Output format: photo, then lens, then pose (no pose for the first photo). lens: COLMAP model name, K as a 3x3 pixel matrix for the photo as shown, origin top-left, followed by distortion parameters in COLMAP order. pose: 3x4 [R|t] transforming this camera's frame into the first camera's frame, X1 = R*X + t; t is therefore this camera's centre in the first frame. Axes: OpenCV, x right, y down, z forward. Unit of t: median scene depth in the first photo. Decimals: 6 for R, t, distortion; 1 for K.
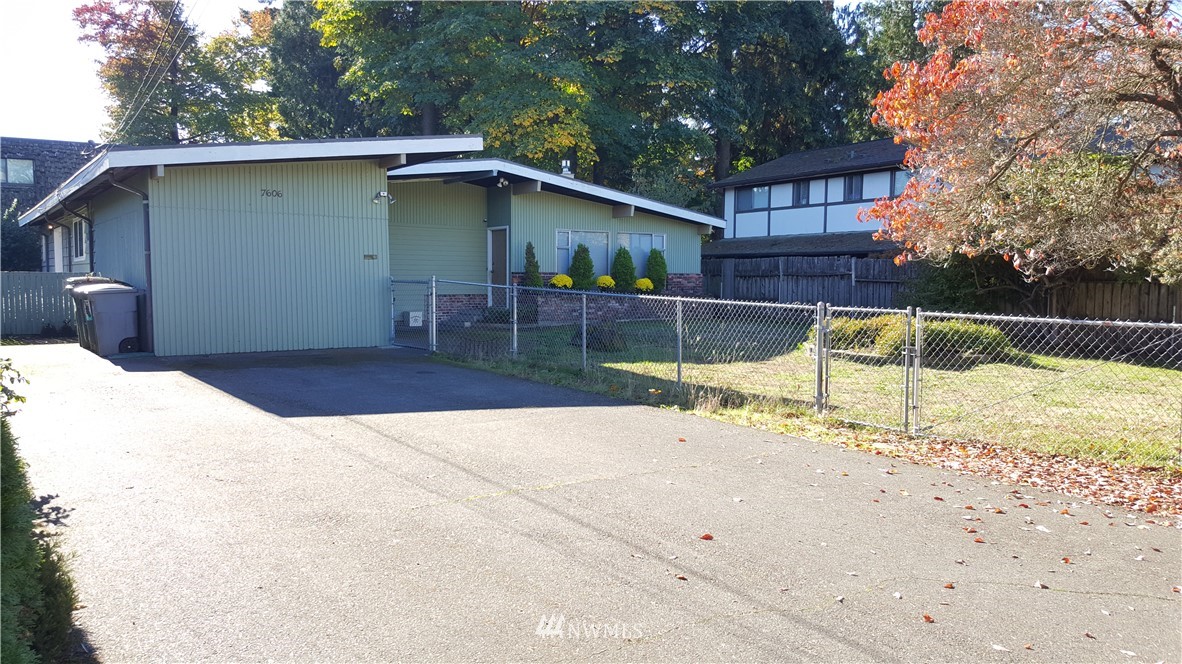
lens RADIAL K [[877.8, 0, 587.8], [0, 877.8, 331.9], [0, 0, 1]] dist [0.031066, -0.015421]
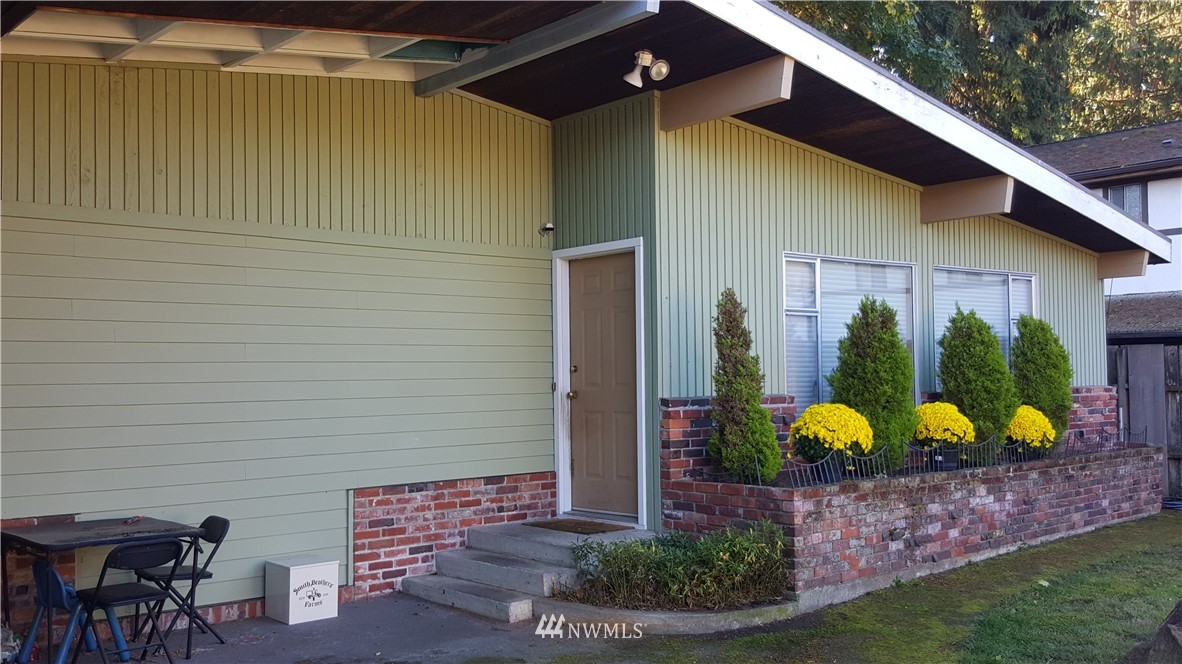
lens RADIAL K [[1132.8, 0, 593.9], [0, 1132.8, 333.1], [0, 0, 1]] dist [0.091340, 0.000000]
pose [[0.997660, -0.013892, 0.066943, -0.131397], [0.020621, 0.994682, -0.100907, -0.052563], [-0.065185, 0.102051, 0.992641, 0.635796]]
